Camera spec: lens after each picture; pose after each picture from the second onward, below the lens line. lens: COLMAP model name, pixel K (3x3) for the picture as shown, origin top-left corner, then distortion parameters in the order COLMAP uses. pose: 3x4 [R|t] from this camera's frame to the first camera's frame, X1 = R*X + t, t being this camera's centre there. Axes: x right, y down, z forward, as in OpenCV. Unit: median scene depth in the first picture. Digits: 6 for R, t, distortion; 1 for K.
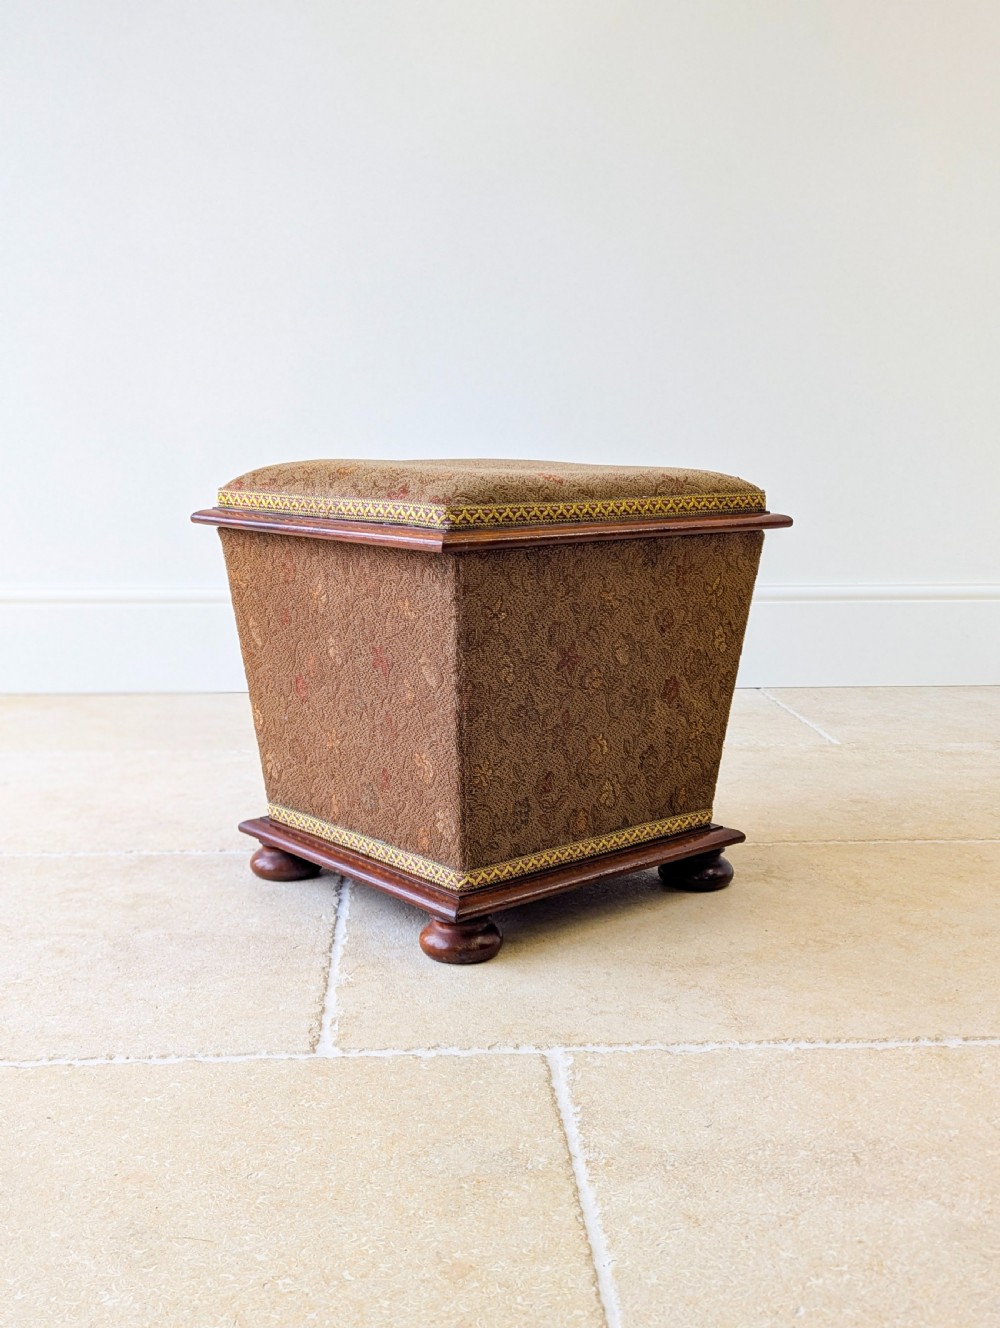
lens RADIAL K [[1424.9, 0, 479.0], [0, 1424.9, 643.0], [0, 0, 1]] dist [0.034542, 0.000000]
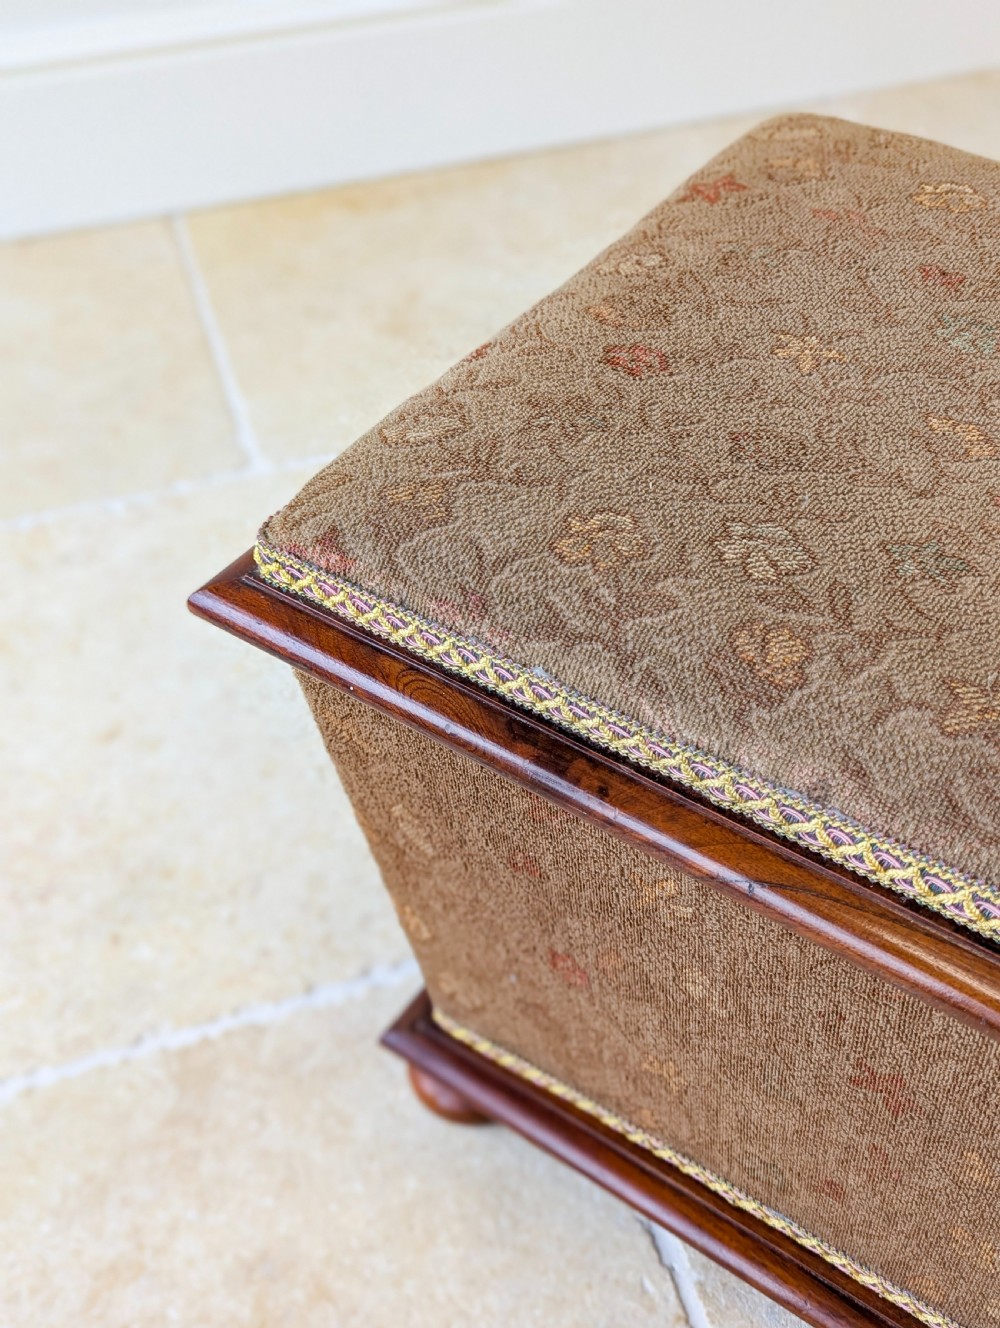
lens RADIAL K [[1424.9, 0, 501.0], [0, 1424.9, 660.7], [0, 0, 1]] dist [0.034542, 0.000000]
pose [[0.964297, -0.207301, 0.164796, -0.220754], [0.069676, 0.798964, 0.597329, -0.339190], [-0.255492, -0.564520, 0.784882, 0.805642]]
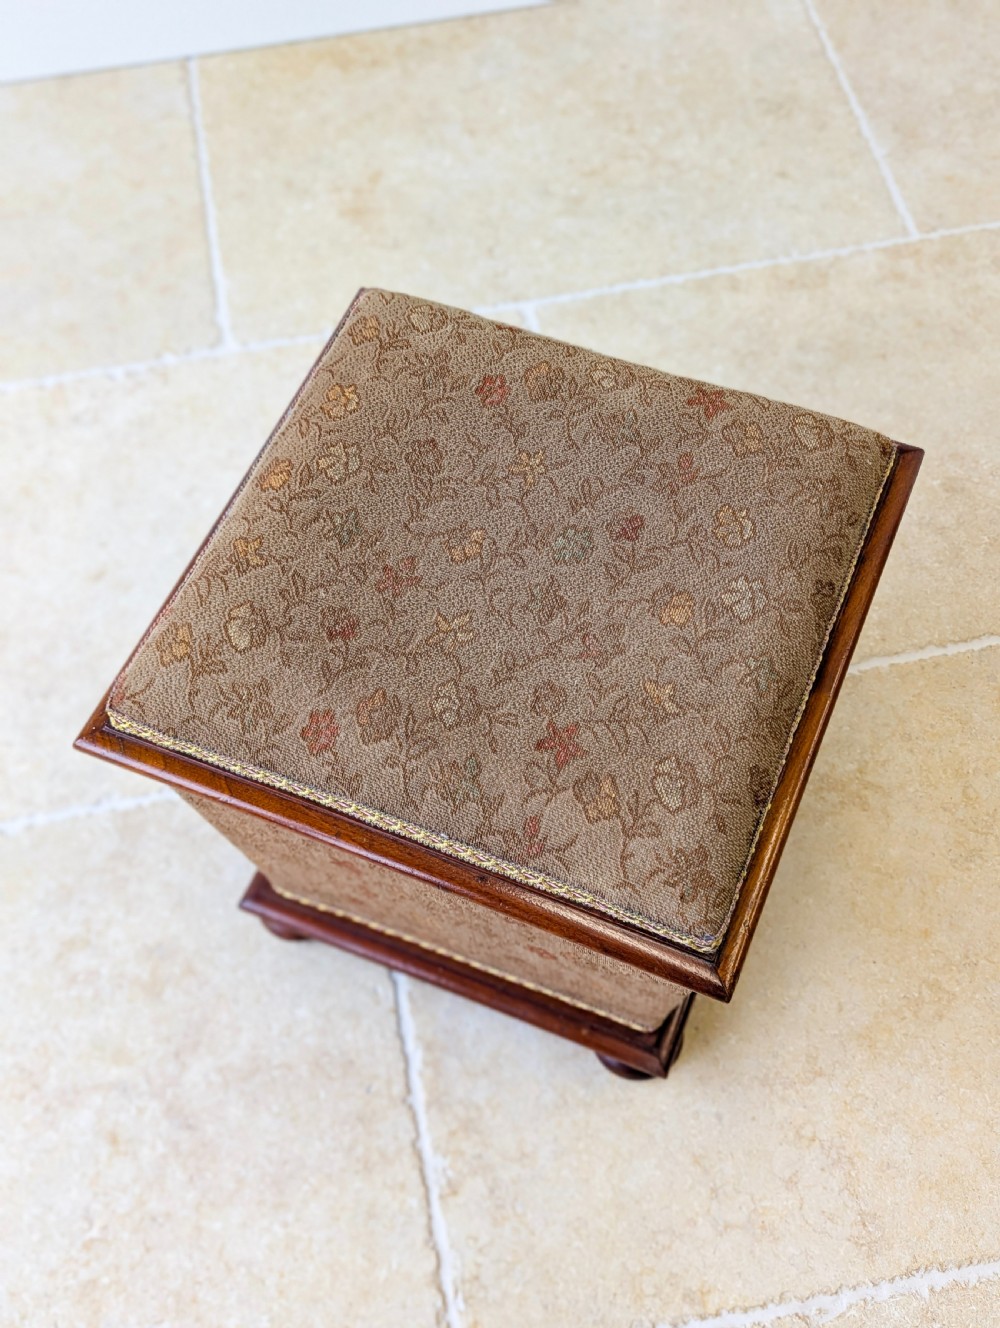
lens RADIAL K [[1424.9, 0, 488.8], [0, 1424.9, 663.3], [0, 0, 1]] dist [0.034542, 0.000000]
pose [[0.989495, -0.139105, 0.039361, -0.053724], [0.053100, 0.602951, 0.796009, -0.694052], [-0.134461, -0.785557, 0.604004, 0.678795]]
